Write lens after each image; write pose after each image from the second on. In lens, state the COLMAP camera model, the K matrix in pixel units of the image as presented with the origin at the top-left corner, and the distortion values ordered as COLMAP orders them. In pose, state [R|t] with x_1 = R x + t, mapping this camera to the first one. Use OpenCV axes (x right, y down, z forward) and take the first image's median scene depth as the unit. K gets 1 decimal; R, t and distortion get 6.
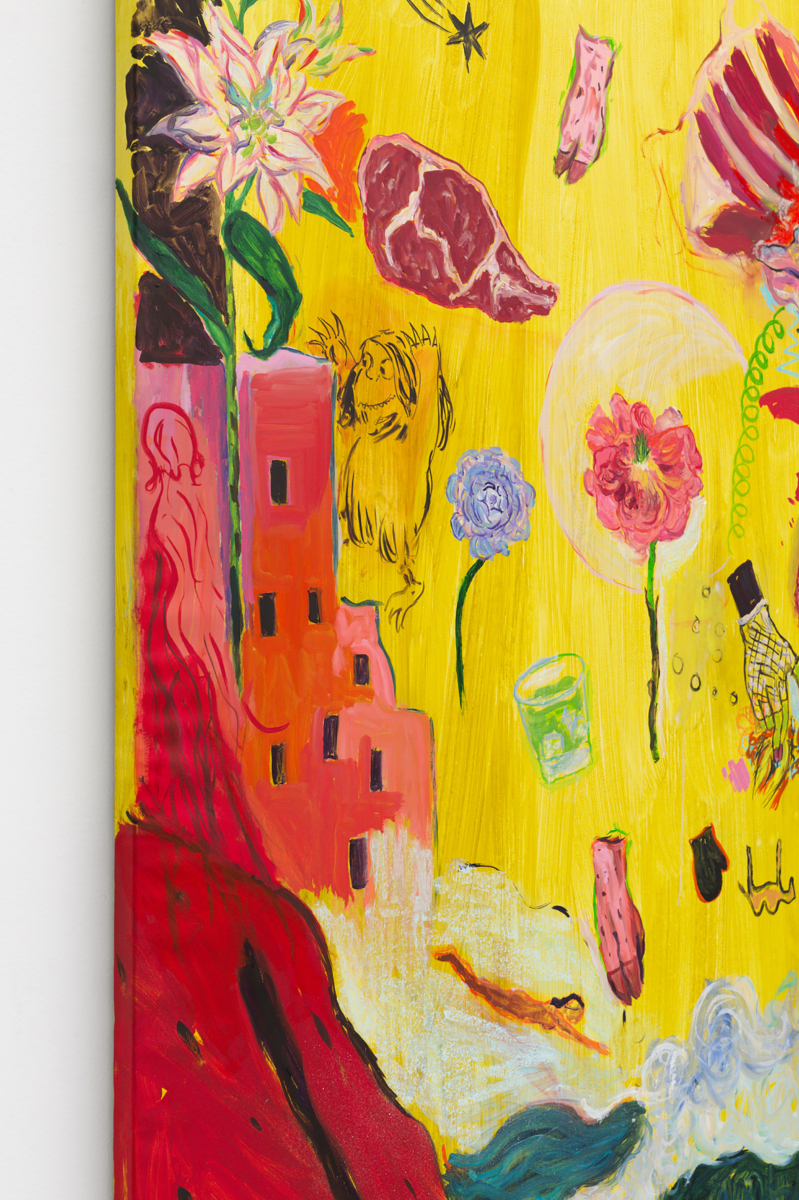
lens RADIAL K [[1711.1, 0, 399.6], [0, 1711.1, 599.8], [0, 0, 1]] dist [0.013088, 0.000000]
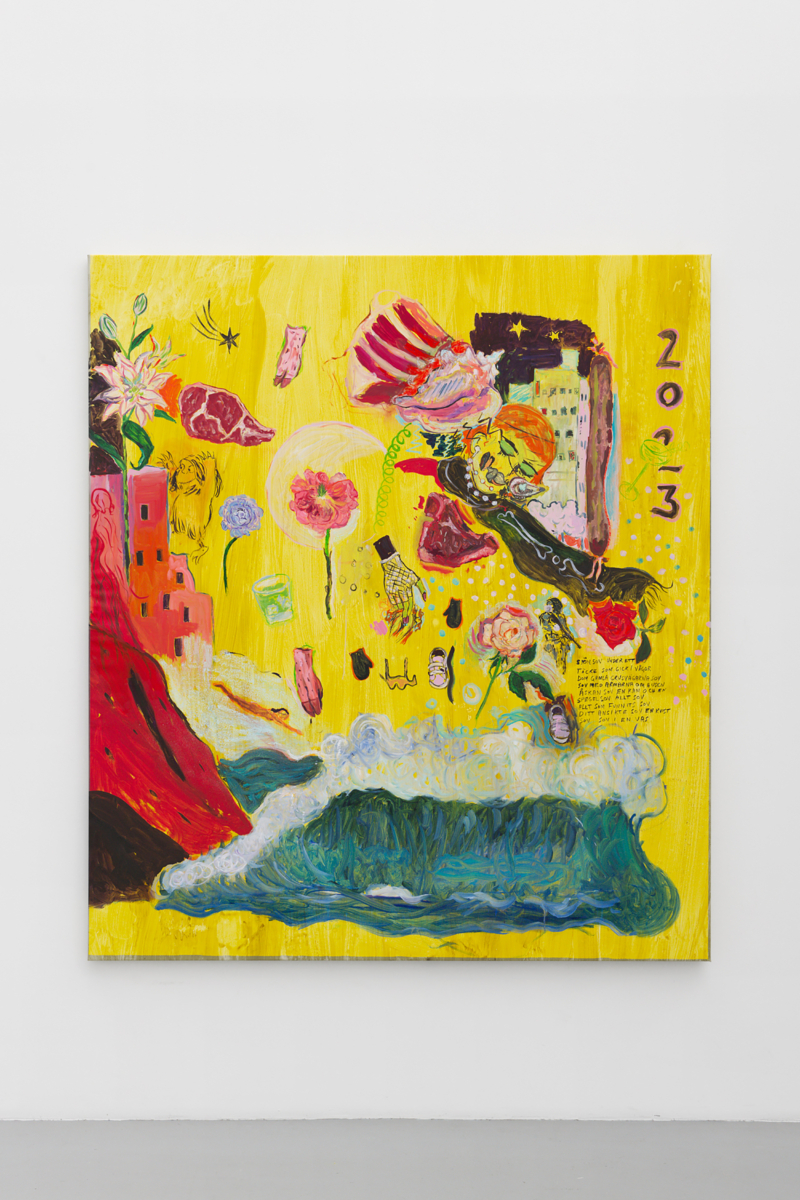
lens RADIAL K [[1711.1, 0, 400.0], [0, 1711.1, 599.1], [0, 0, 1]] dist [0.013088, 0.000000]
pose [[0.784098, 0.007248, -0.620594, 1.863260], [0.002297, 0.999891, 0.014581, 0.033154], [0.620632, -0.012859, 0.783996, -0.903682]]
